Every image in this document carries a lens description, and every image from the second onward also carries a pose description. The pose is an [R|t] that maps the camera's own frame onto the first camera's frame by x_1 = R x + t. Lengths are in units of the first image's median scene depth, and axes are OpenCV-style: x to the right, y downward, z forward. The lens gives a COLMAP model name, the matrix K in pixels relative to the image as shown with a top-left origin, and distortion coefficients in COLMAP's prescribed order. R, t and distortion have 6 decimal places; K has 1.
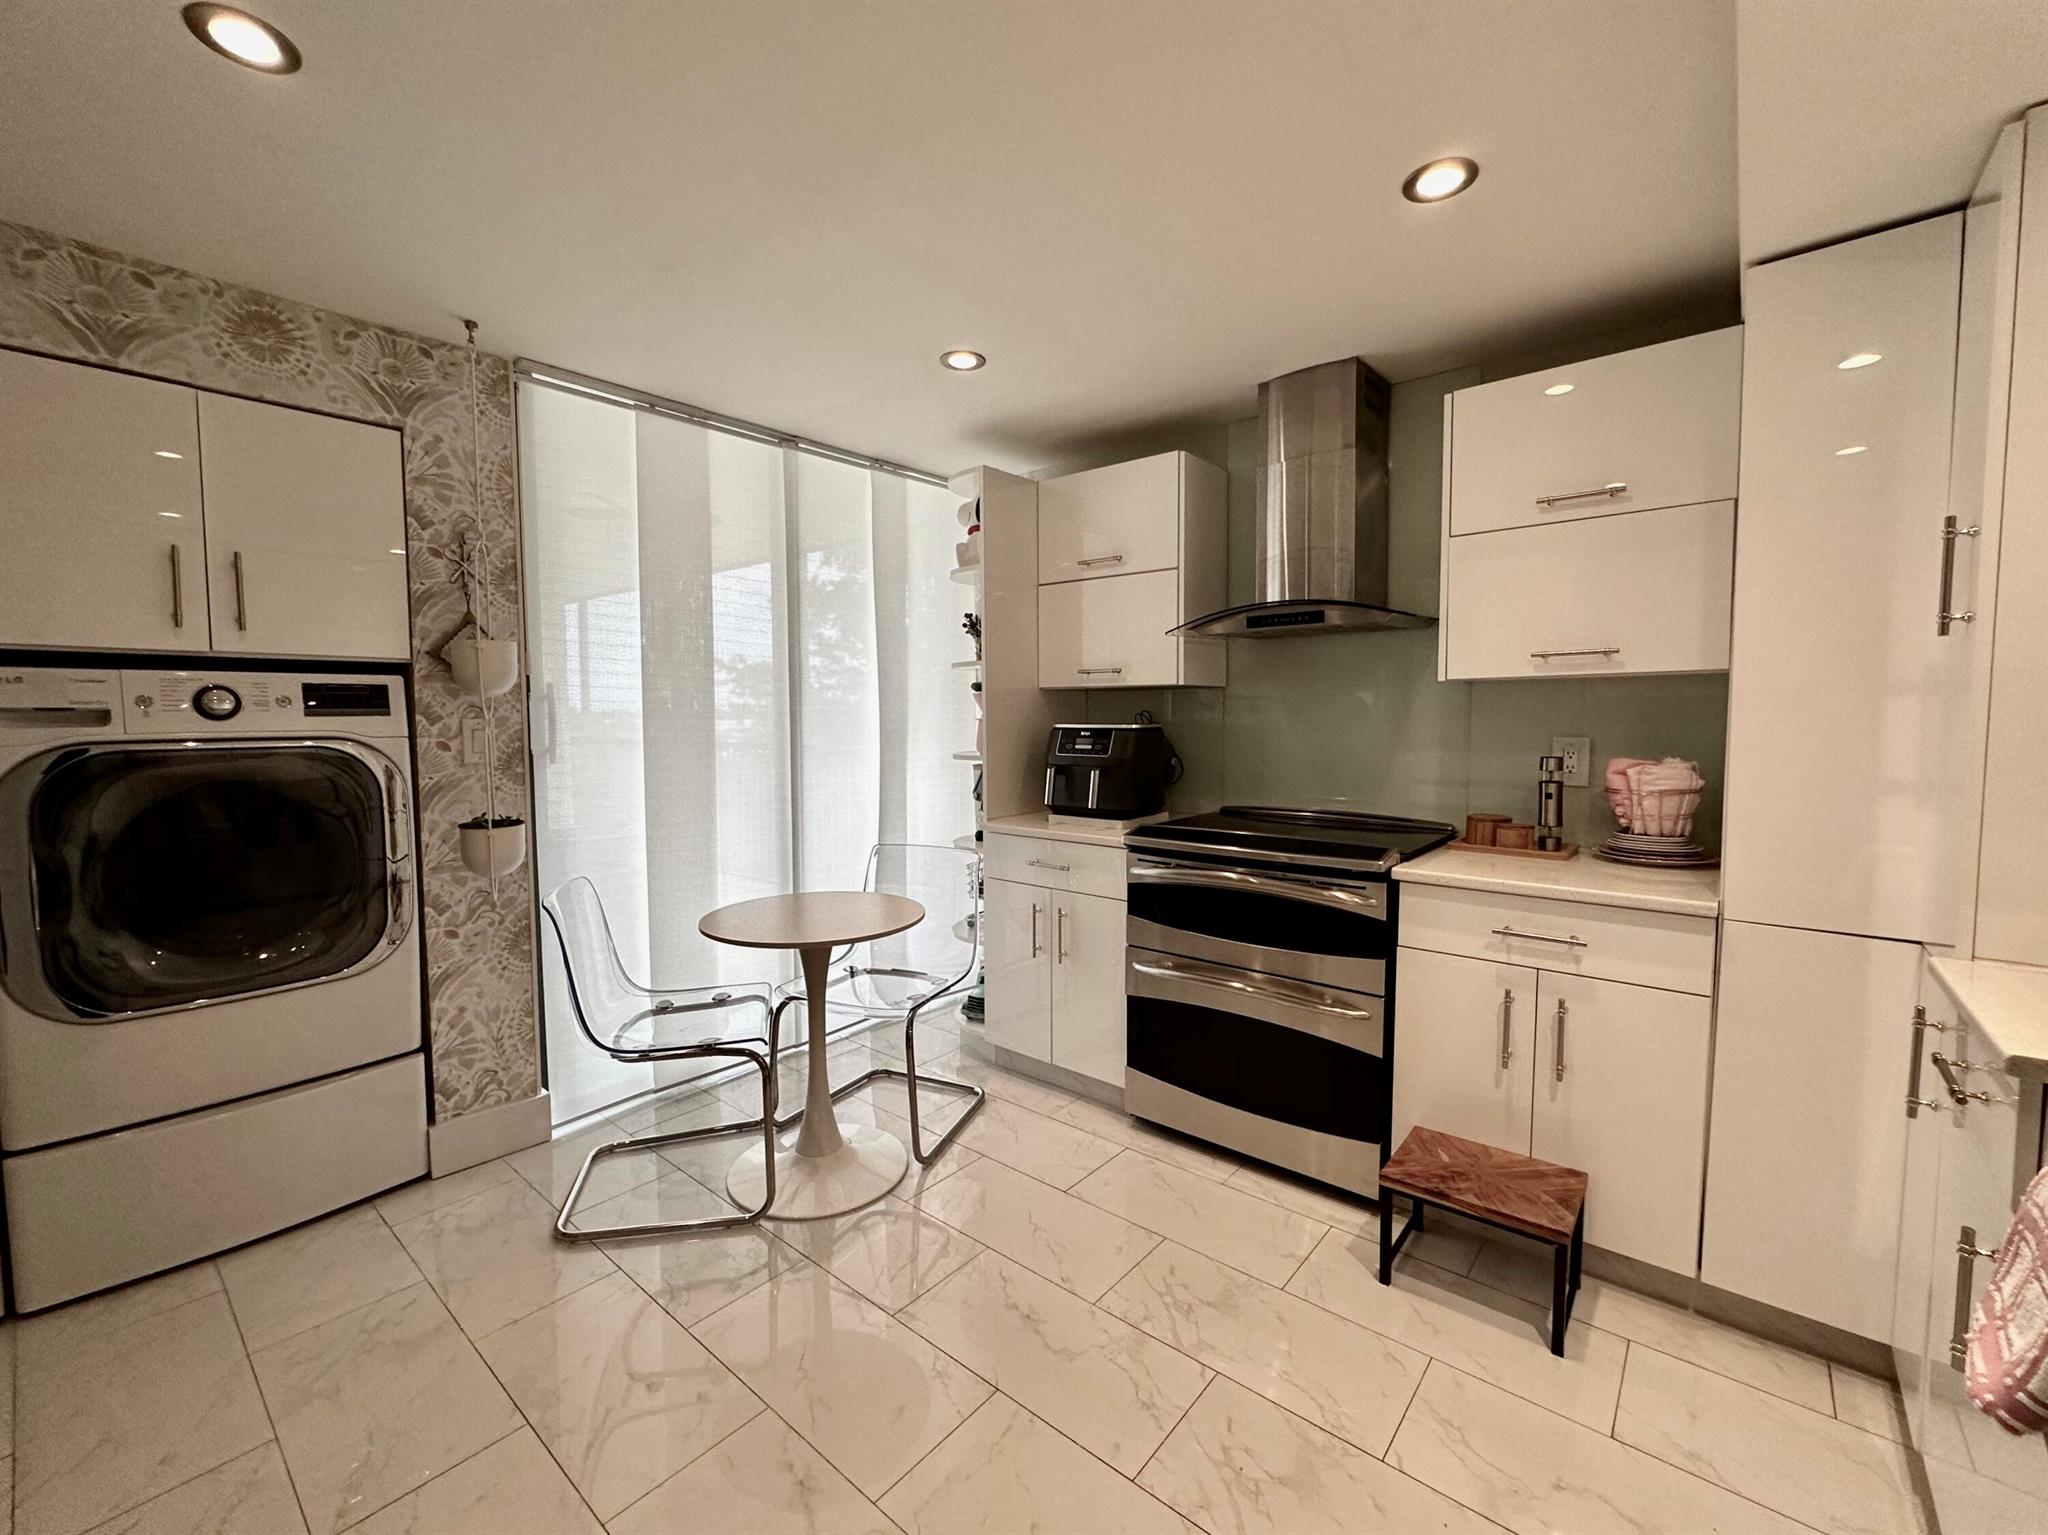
lens RADIAL K [[827.3, 0, 1010.0], [0, 827.3, 765.4], [0, 0, 1]] dist [-0.001596, 0.000145]
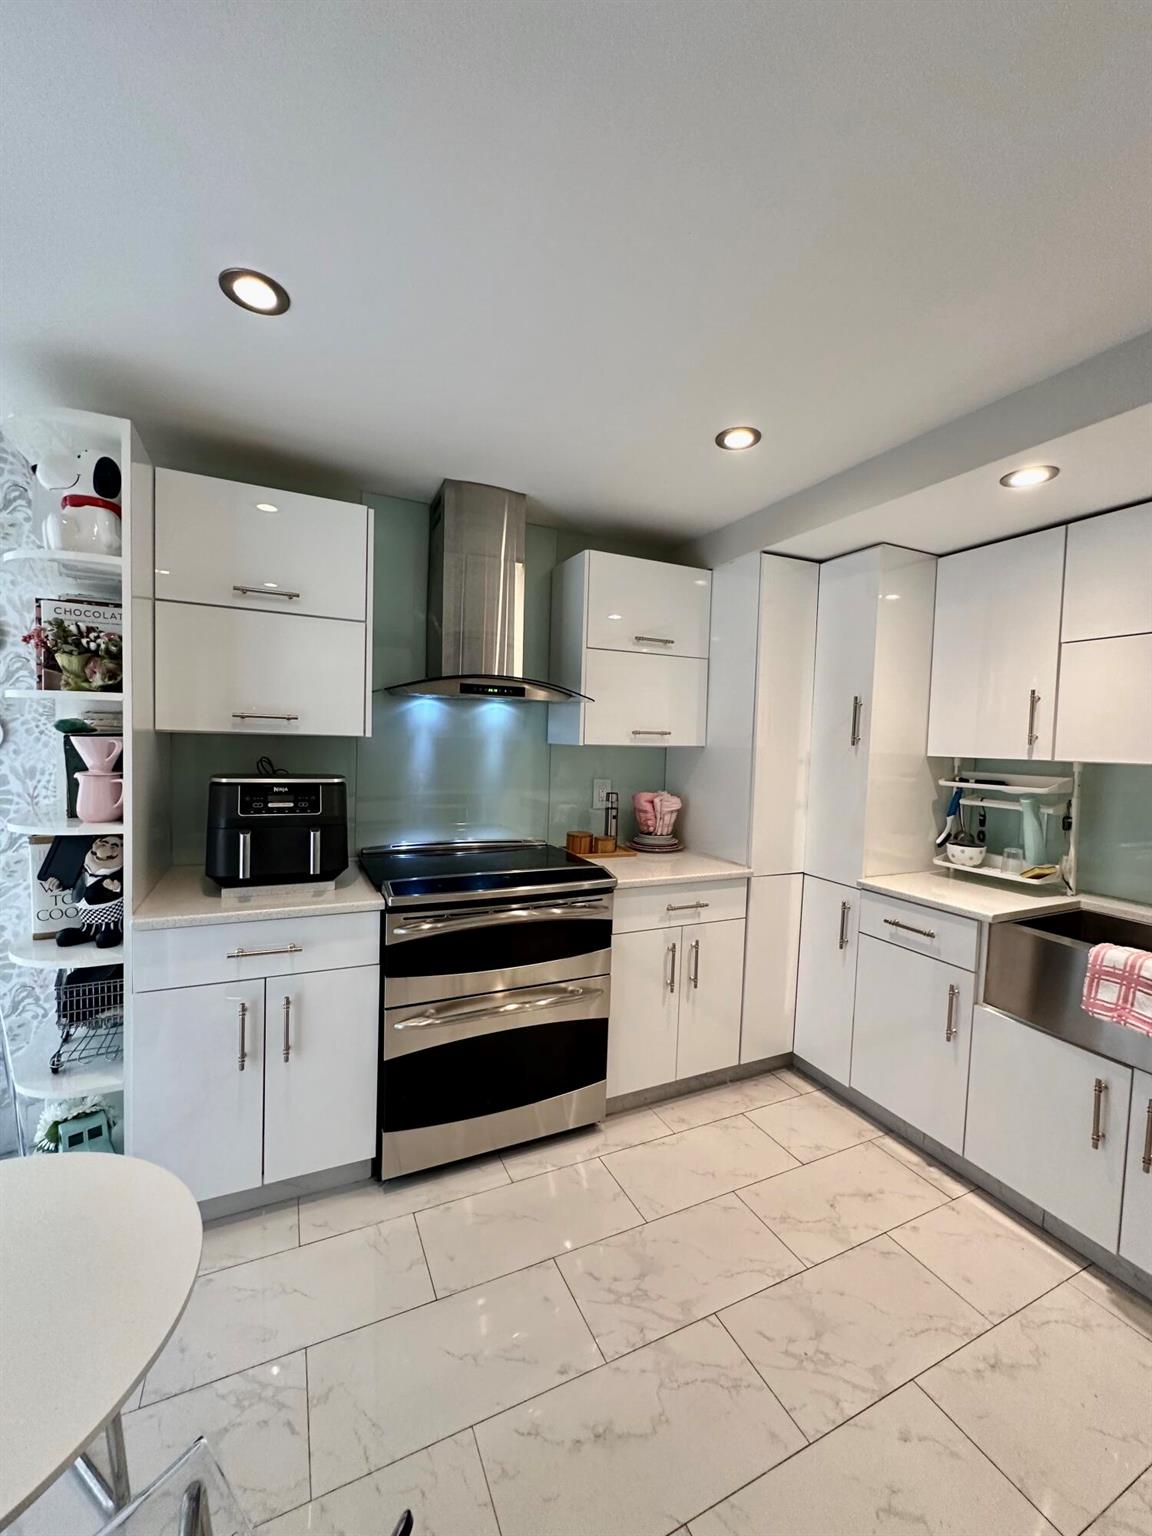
lens RADIAL K [[620.5, 0, 573.7], [0, 620.5, 768.6], [0, 0, 1]] dist [-0.001596, 0.000145]
pose [[0.416979, -0.025308, 0.908564, -0.567916], [0.029116, 0.999471, 0.014477, -0.092616], [-0.908450, 0.020418, 0.417495, 0.667469]]
